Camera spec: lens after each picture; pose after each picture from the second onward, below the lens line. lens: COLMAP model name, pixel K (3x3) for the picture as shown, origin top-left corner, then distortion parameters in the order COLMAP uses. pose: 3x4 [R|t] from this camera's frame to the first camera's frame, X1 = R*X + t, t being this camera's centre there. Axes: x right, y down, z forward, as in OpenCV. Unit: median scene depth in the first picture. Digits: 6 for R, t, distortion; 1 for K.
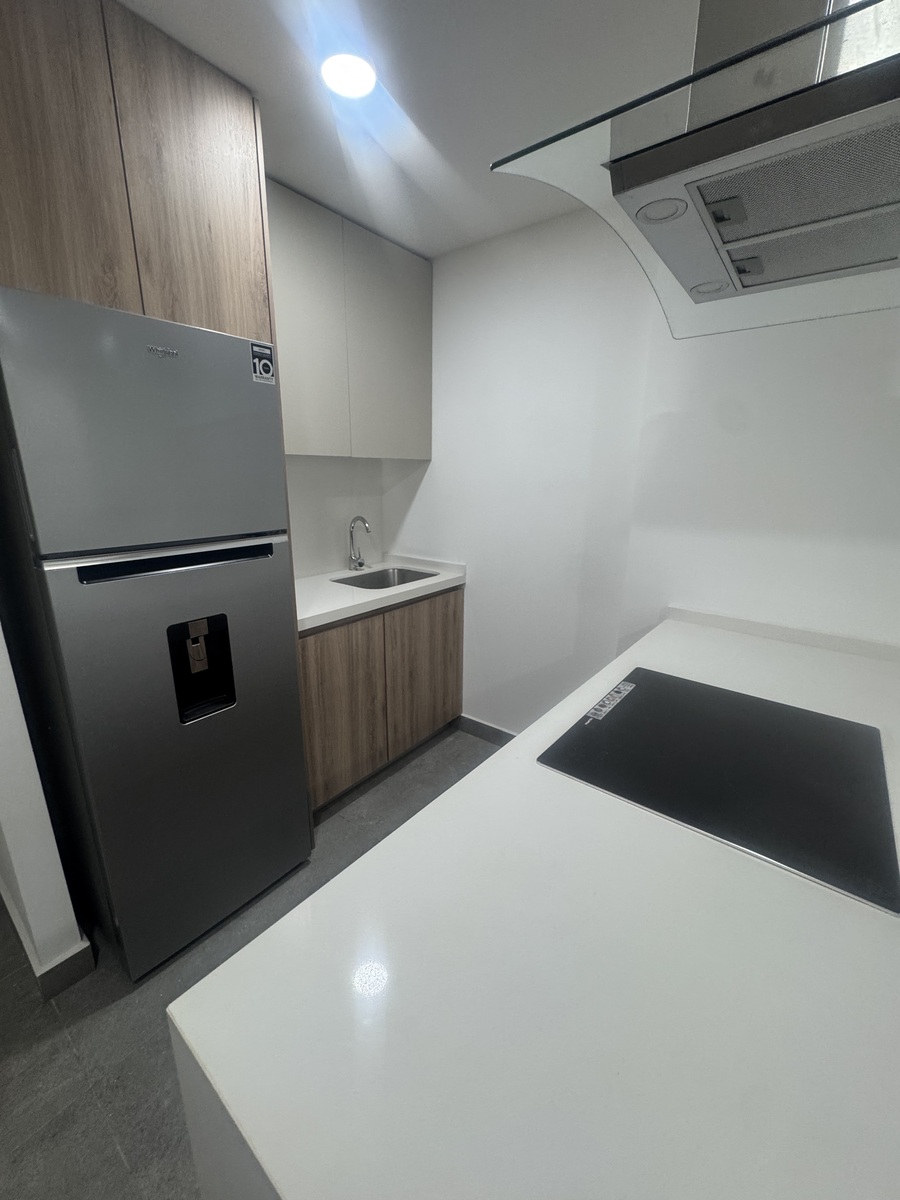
lens RADIAL K [[481.0, 0, 450.0], [0, 481.0, 600.0], [0, 0, 1]] dist [-0.001910, -0.000198]
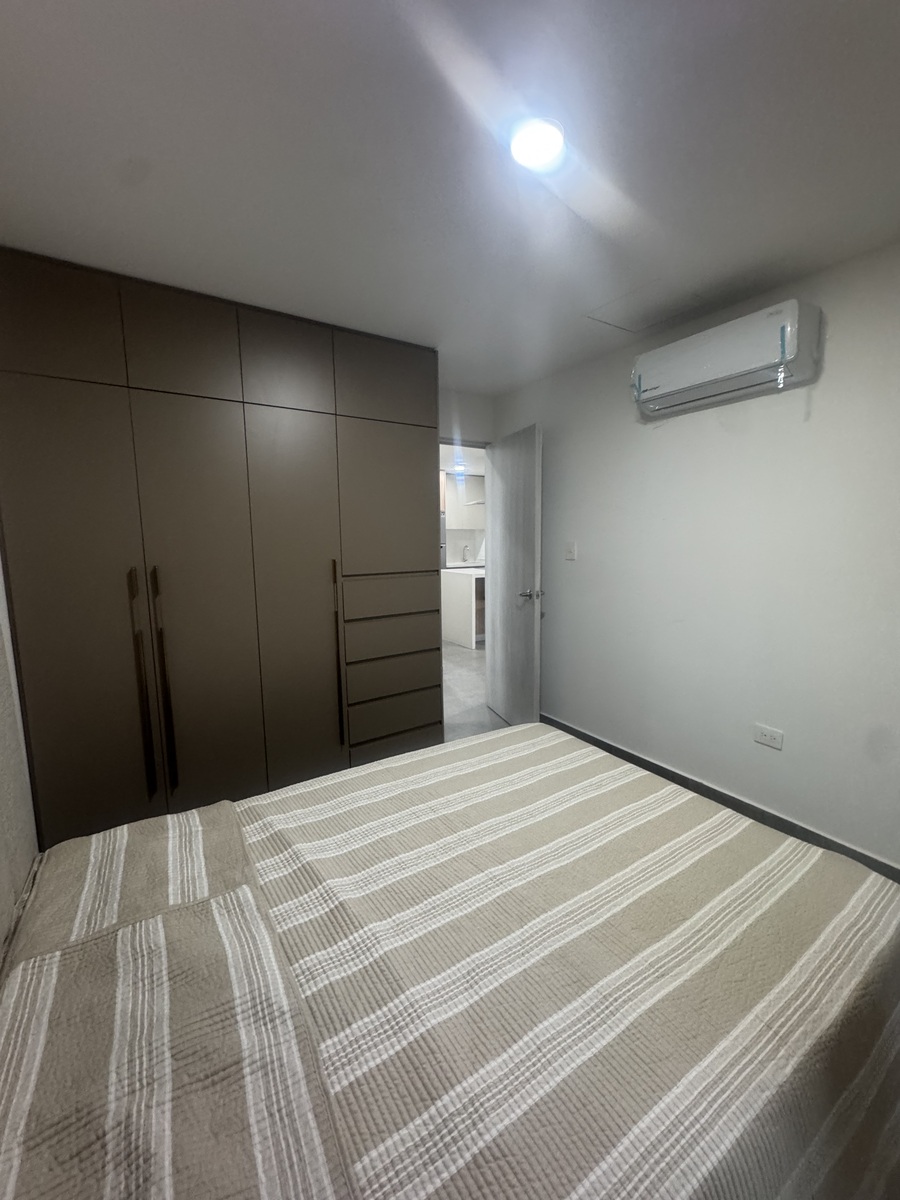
lens RADIAL K [[481.0, 0, 450.0], [0, 481.0, 600.0], [0, 0, 1]] dist [-0.001910, -0.000198]
pose [[0.945399, 0.020251, -0.325286, 1.388587], [-0.063535, 0.990371, -0.122998, 1.067183], [0.319663, 0.136949, 0.937582, -3.676245]]
